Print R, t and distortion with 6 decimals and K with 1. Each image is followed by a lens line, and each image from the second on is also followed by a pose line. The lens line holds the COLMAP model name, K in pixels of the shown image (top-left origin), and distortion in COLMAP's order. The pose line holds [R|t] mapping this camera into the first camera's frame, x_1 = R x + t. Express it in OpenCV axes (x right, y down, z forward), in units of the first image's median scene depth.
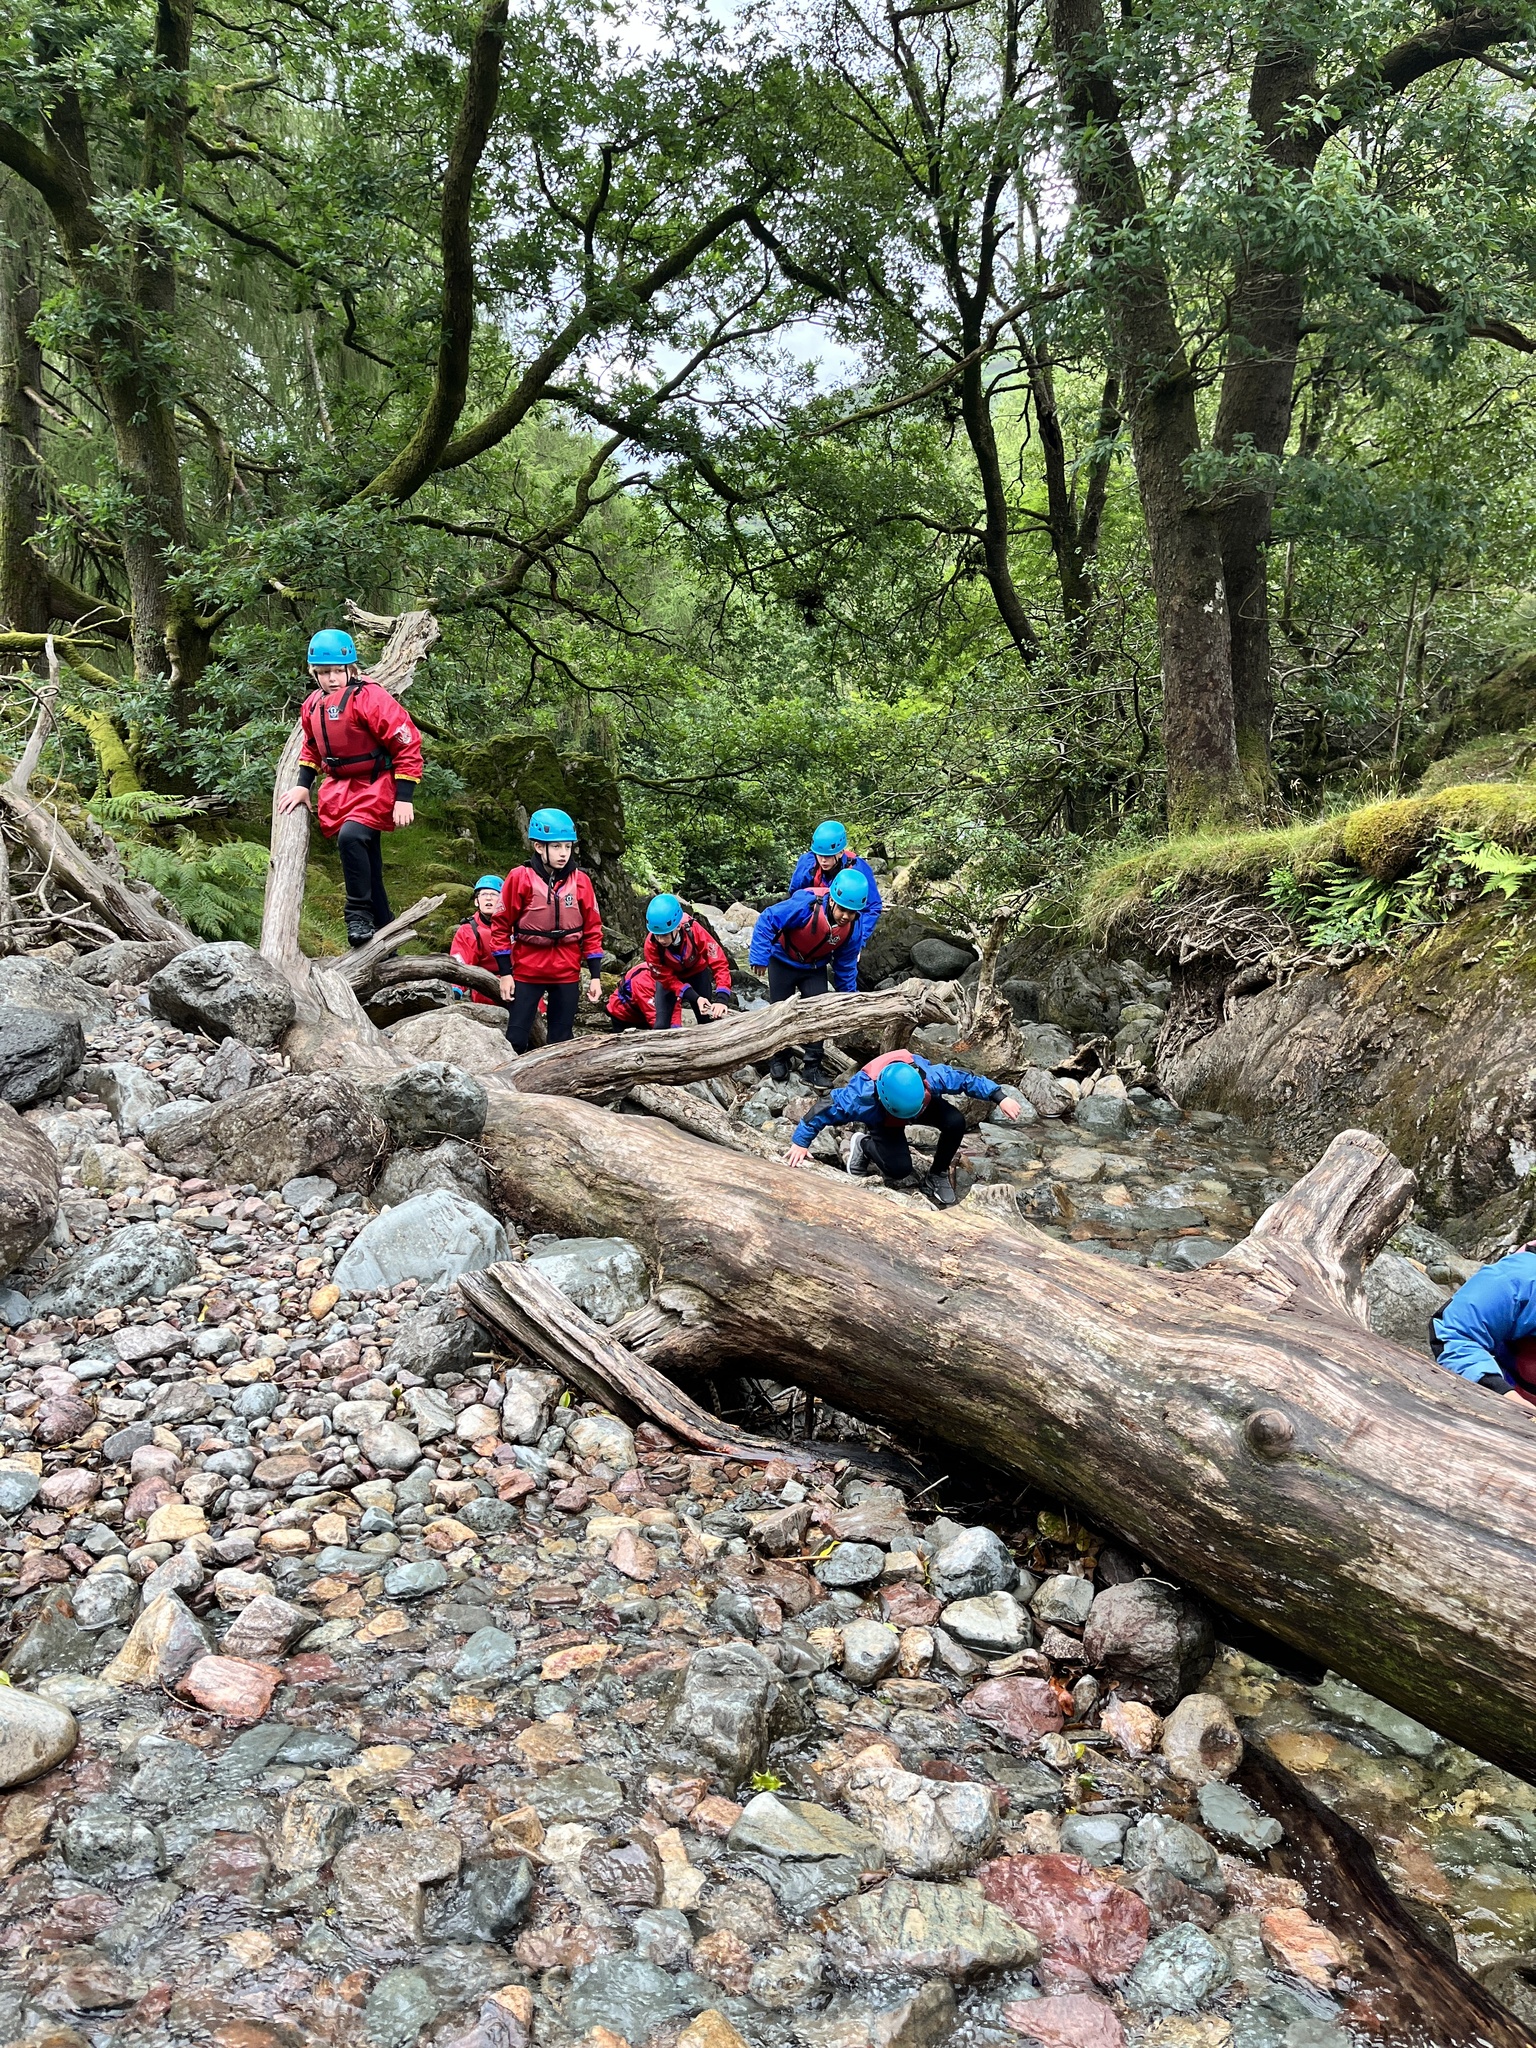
lens RADIAL K [[1550.9, 0, 770.8], [0, 1550.9, 1034.3], [0, 0, 1]] dist [0.068175, -0.080791]
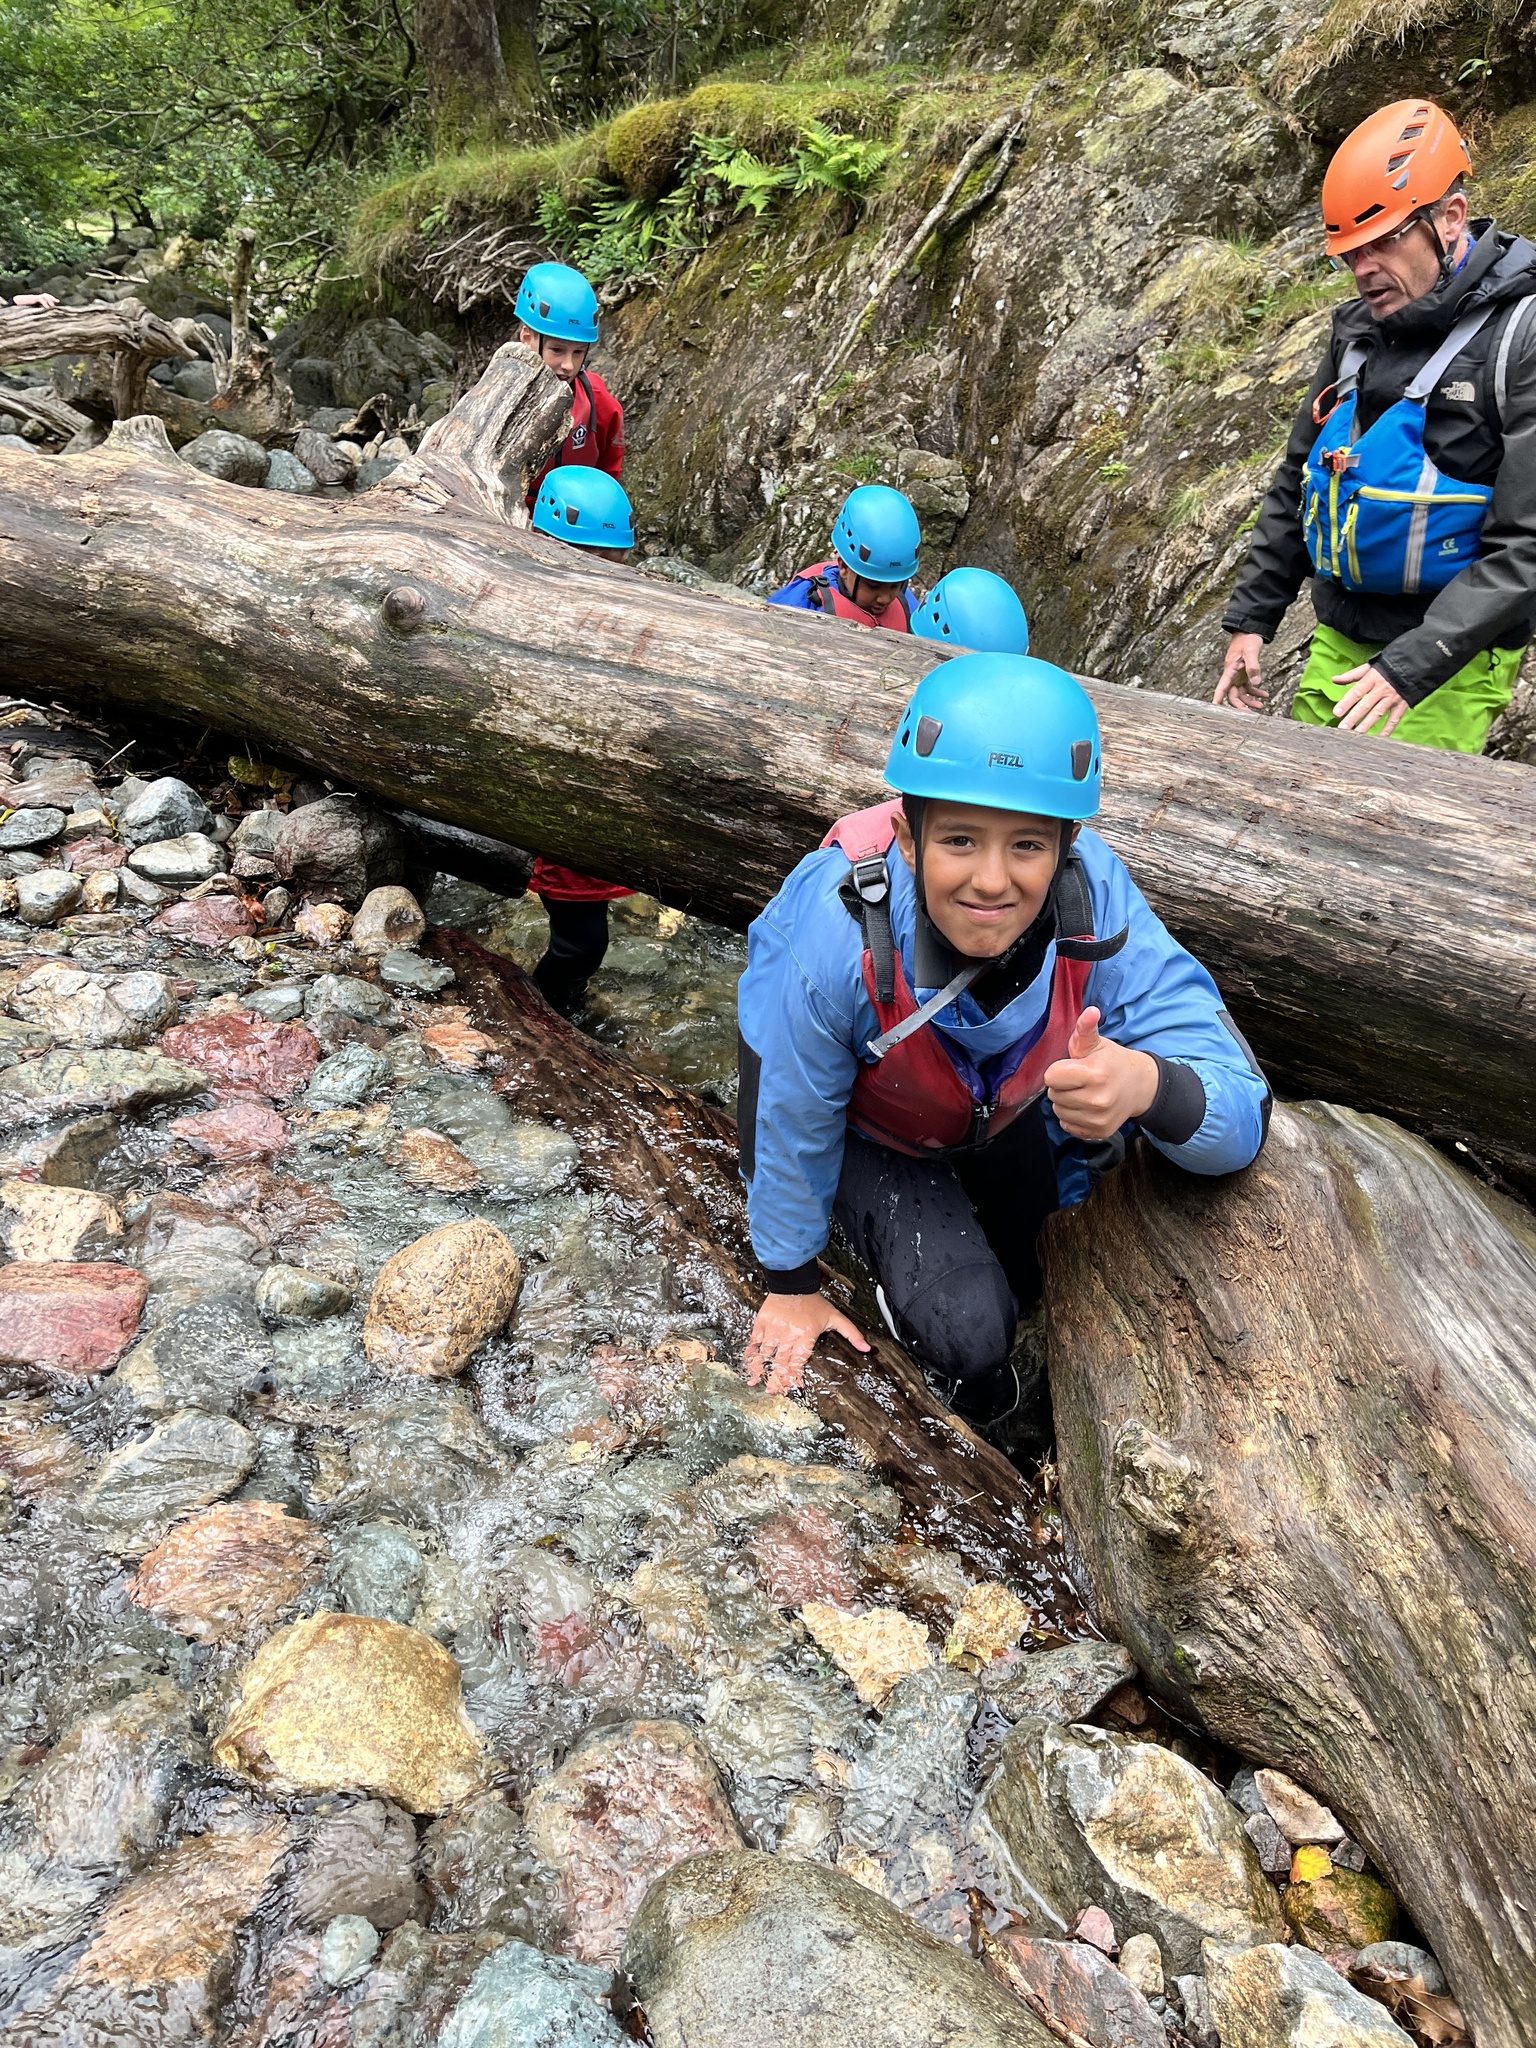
lens RADIAL K [[1550.9, 0, 755.1], [0, 1550.9, 1034.5], [0, 0, 1]] dist [0.068175, -0.080791]
pose [[0.922653, -0.163131, 0.349428, 0.115298], [0.032891, 0.936107, 0.350173, 0.147237], [-0.384226, -0.311595, 0.869068, -0.053288]]
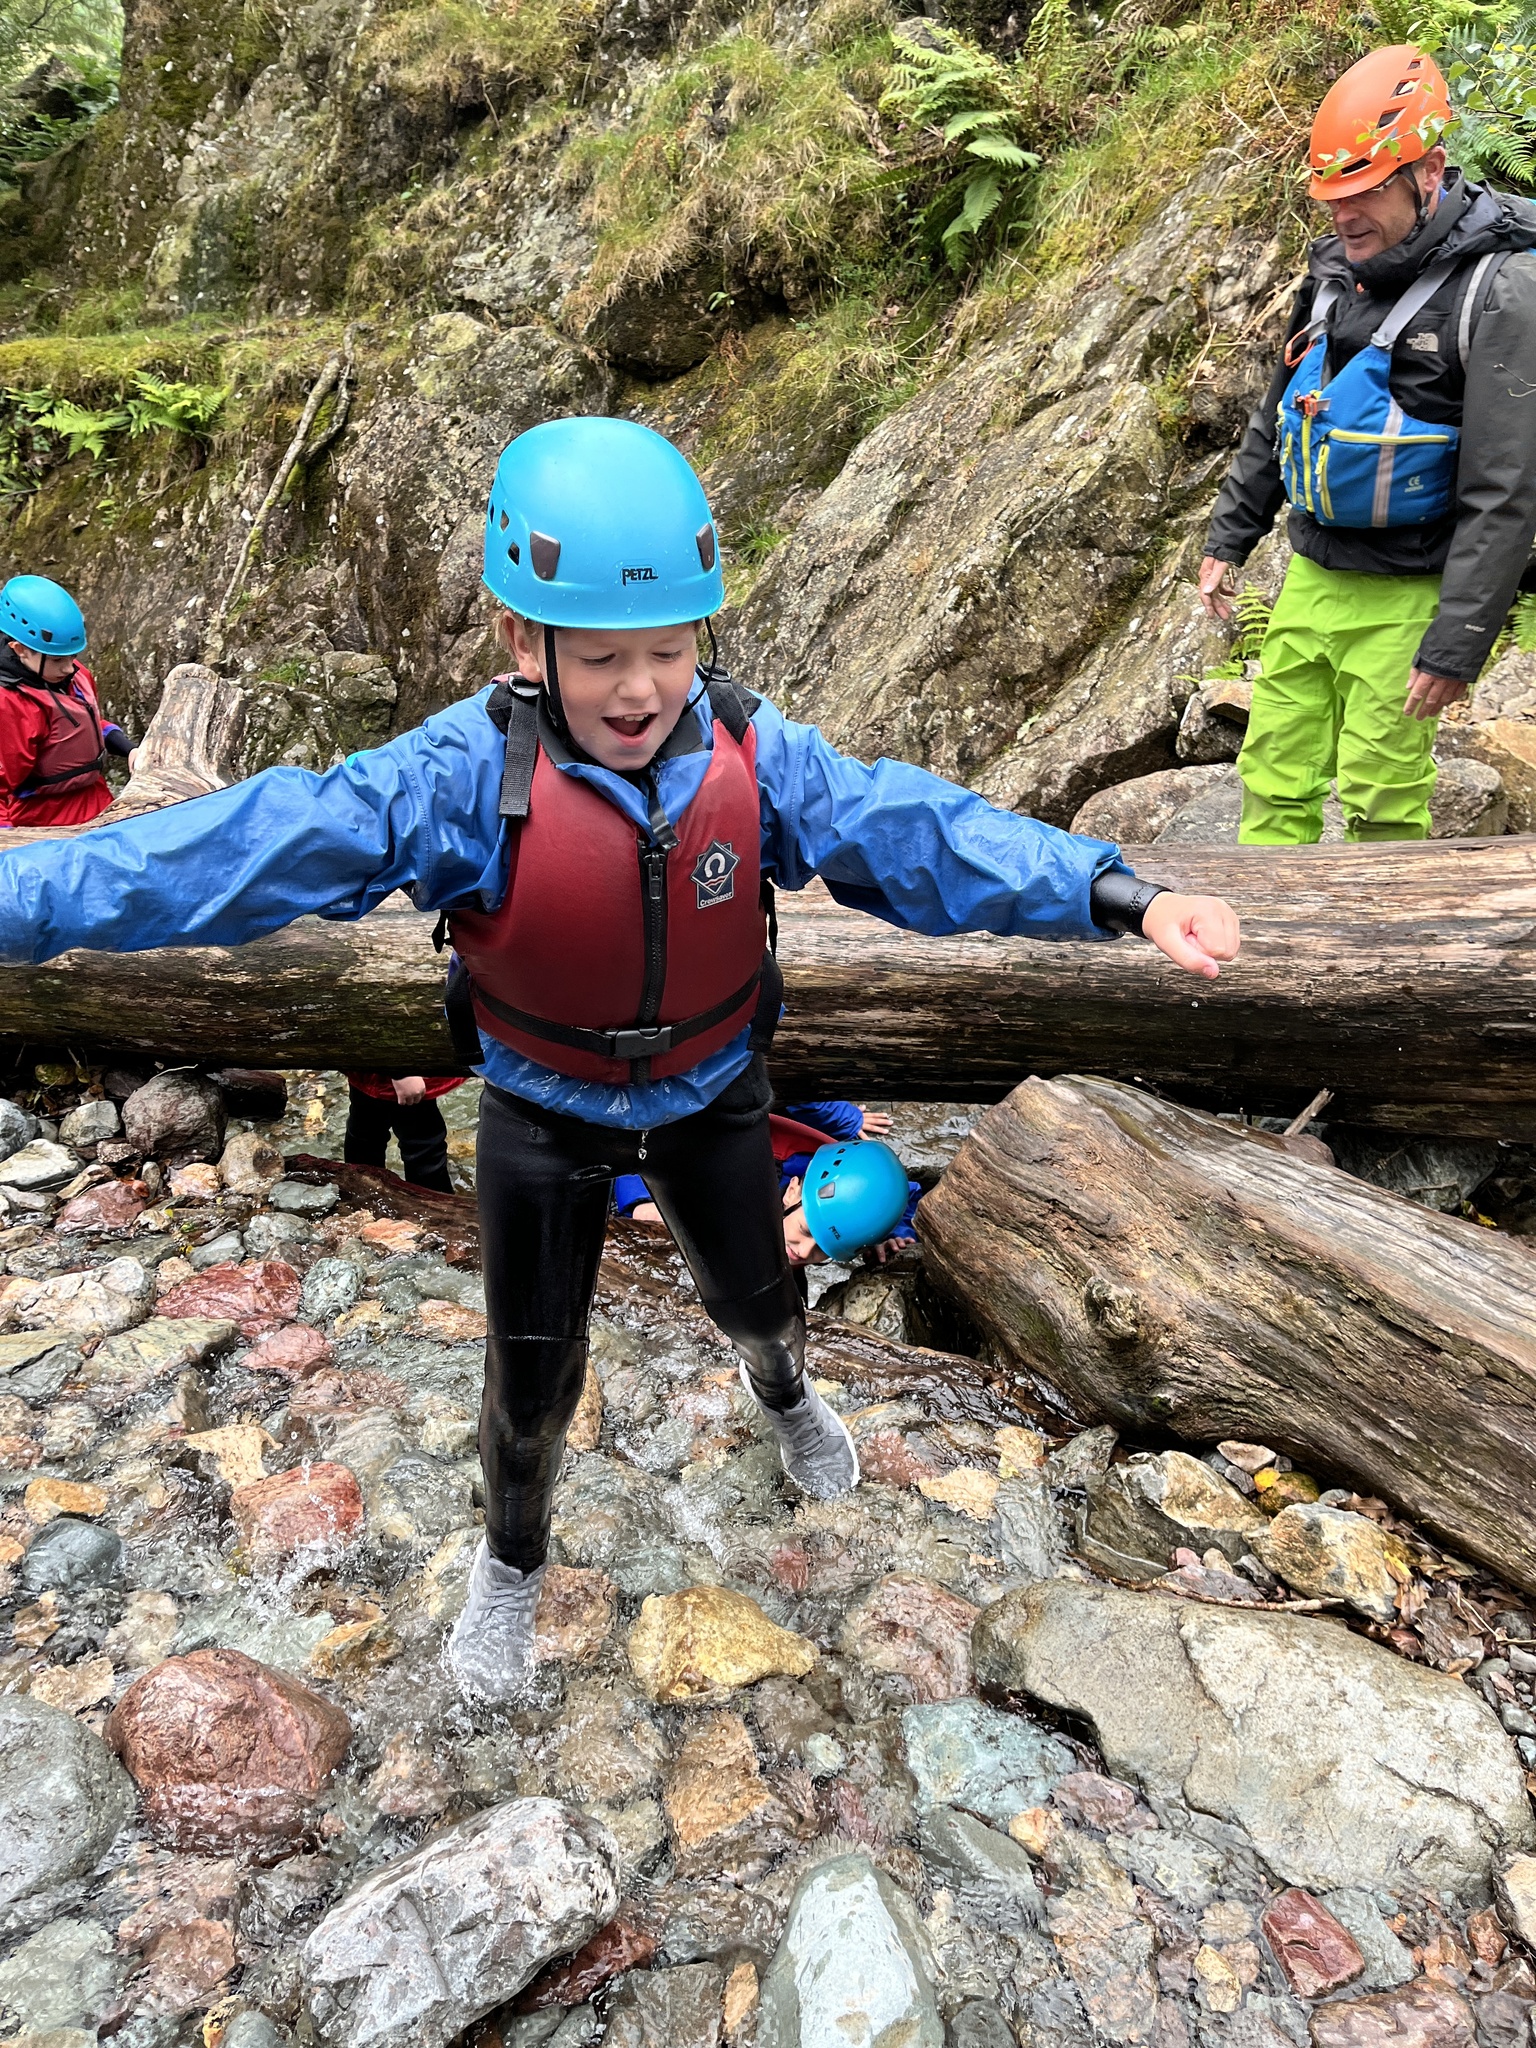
lens RADIAL K [[1550.9, 0, 754.9], [0, 1550.9, 1018.3], [0, 0, 1]] dist [0.068175, -0.080791]
pose [[0.638135, -0.347187, 0.687201, -0.275363], [0.168033, 0.933842, 0.315759, 0.012799], [-0.751365, -0.086025, 0.654256, -0.104195]]
